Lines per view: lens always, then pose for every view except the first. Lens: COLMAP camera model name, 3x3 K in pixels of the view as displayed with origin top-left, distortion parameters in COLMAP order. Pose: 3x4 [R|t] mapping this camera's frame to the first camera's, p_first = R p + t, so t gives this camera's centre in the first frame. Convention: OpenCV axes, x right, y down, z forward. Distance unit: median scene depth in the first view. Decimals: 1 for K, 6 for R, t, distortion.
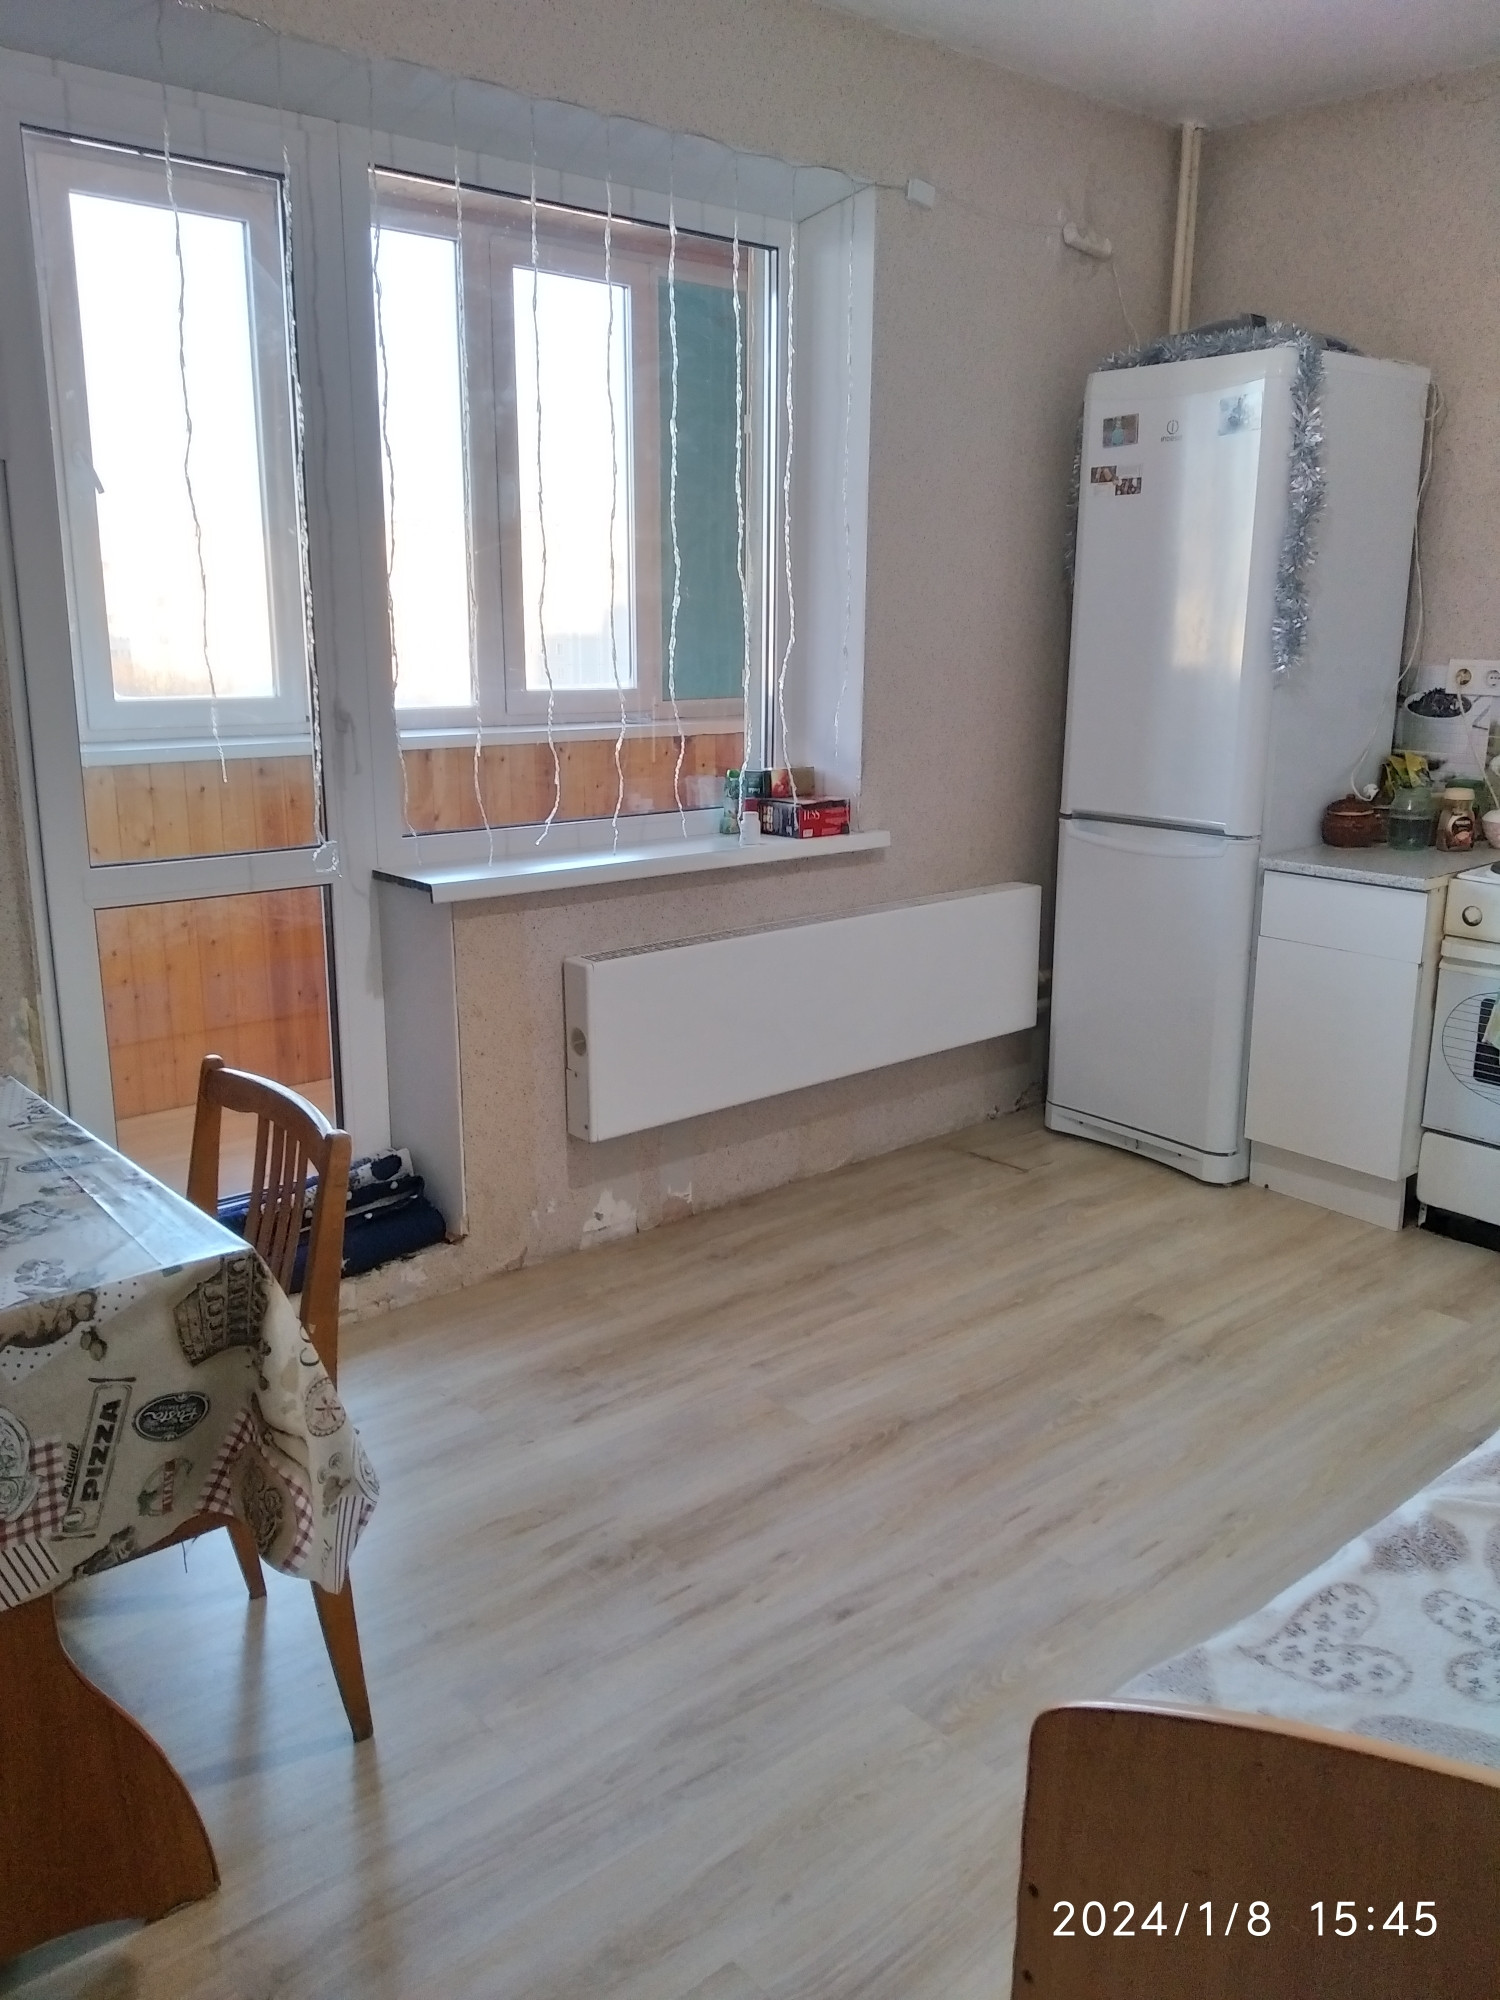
lens RADIAL K [[1546.3, 0, 744.4], [0, 1546.3, 990.8], [0, 0, 1]] dist [-0.007733, 0.003652]
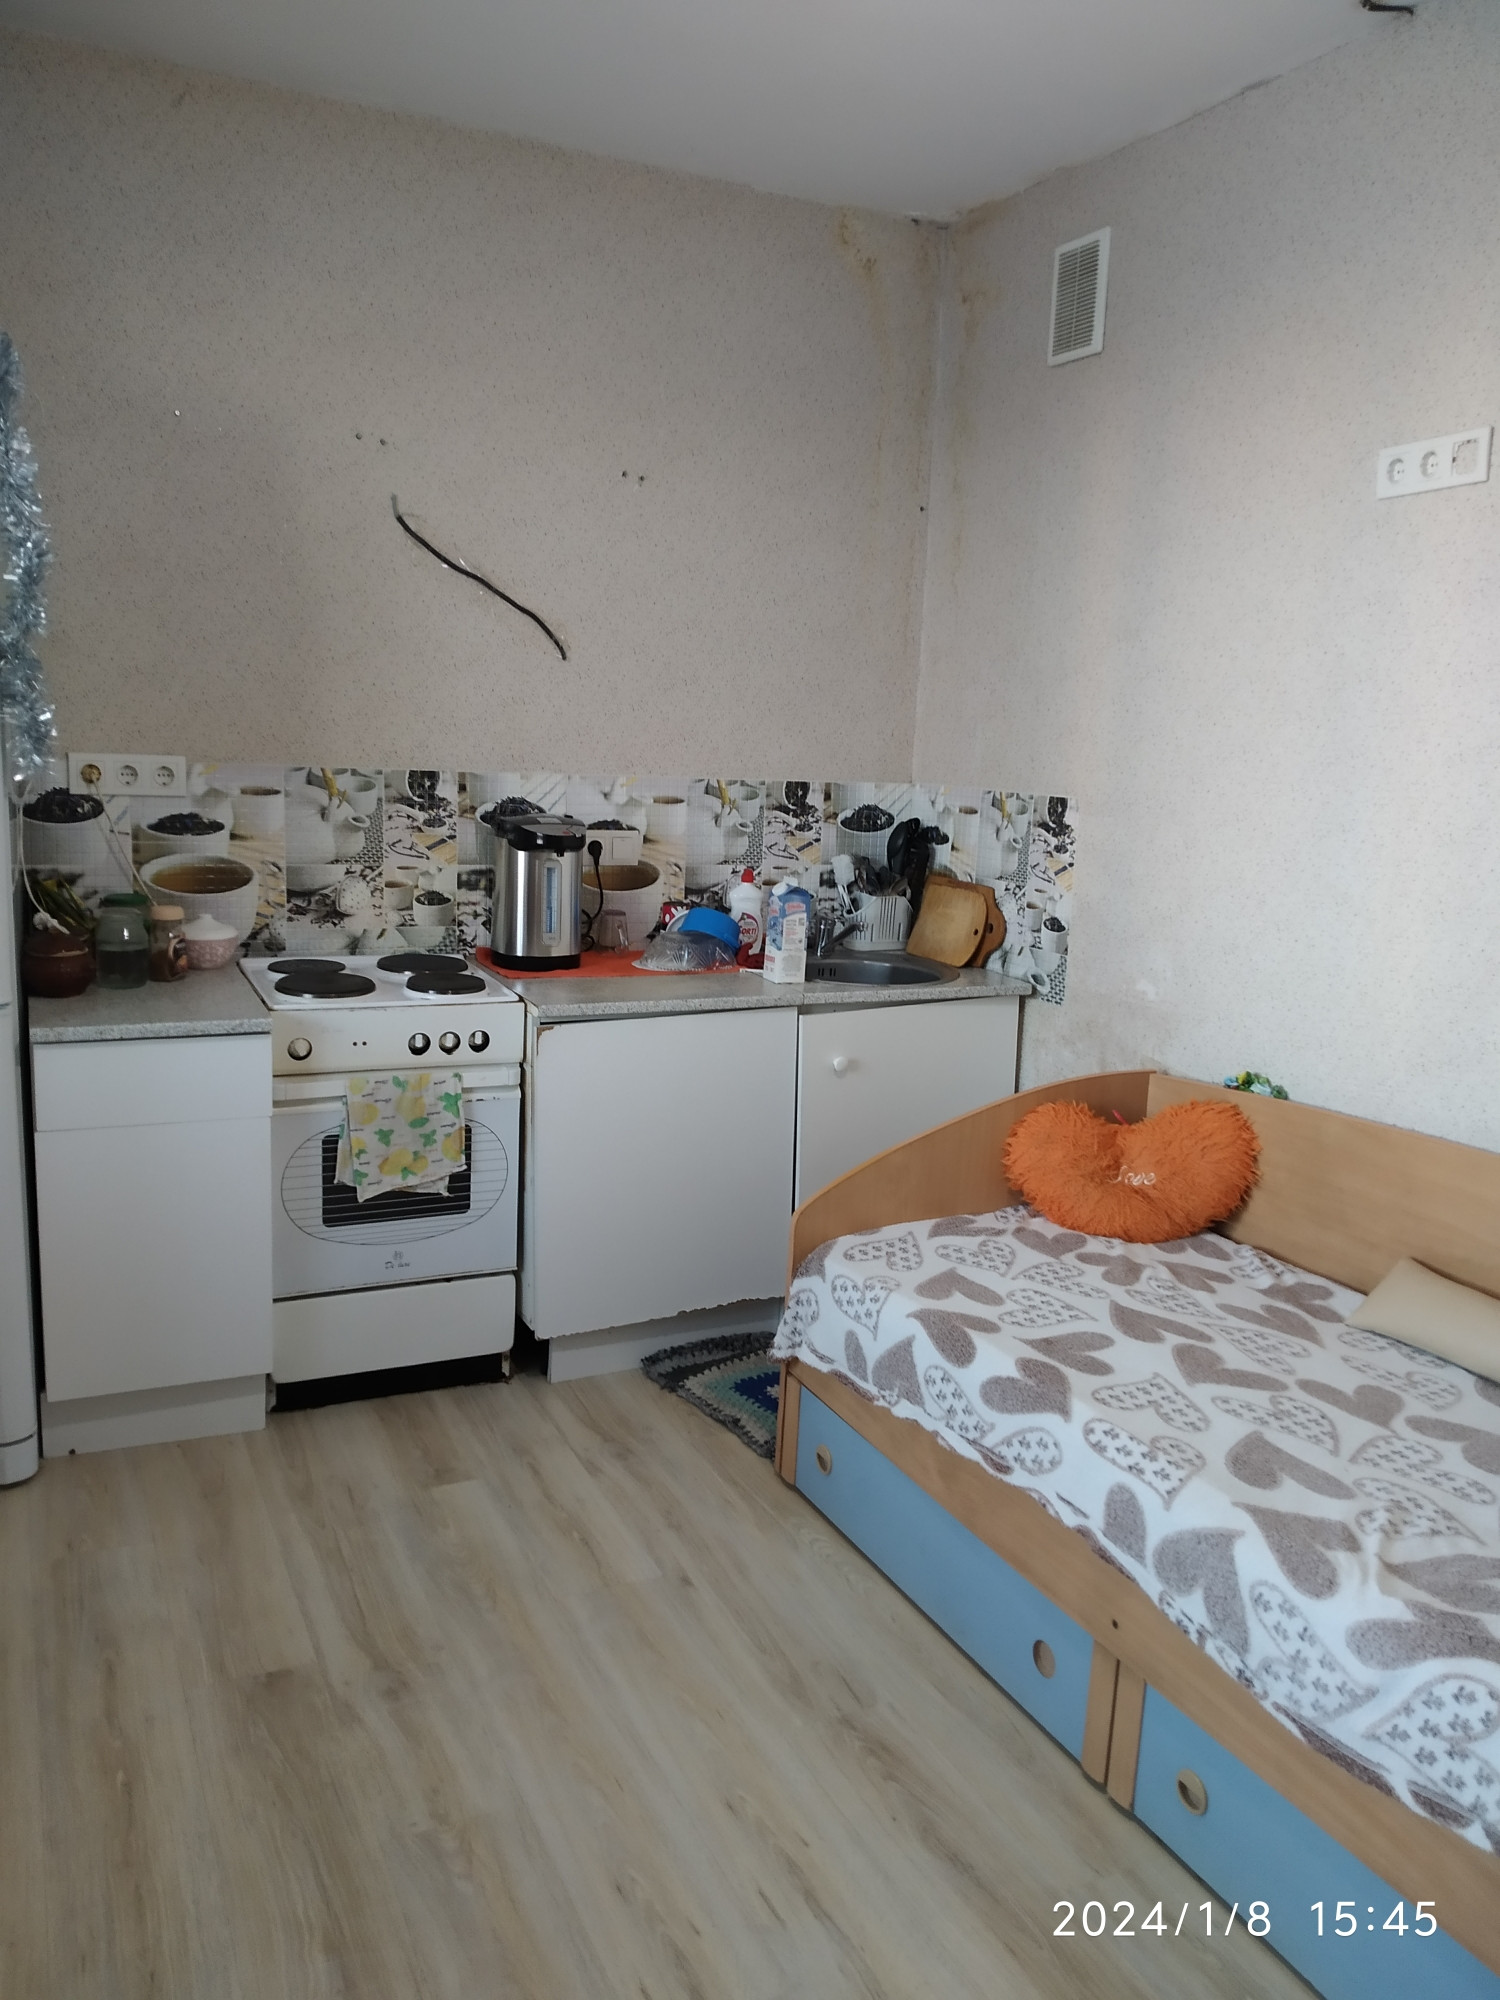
lens RADIAL K [[1546.3, 0, 746.0], [0, 1546.3, 1016.4], [0, 0, 1]] dist [-0.007733, 0.003652]
pose [[0.275674, -0.179323, 0.944376, -0.274909], [0.202841, 0.971175, 0.125200, -0.121792], [-0.939606, 0.157043, 0.304102, 0.486609]]
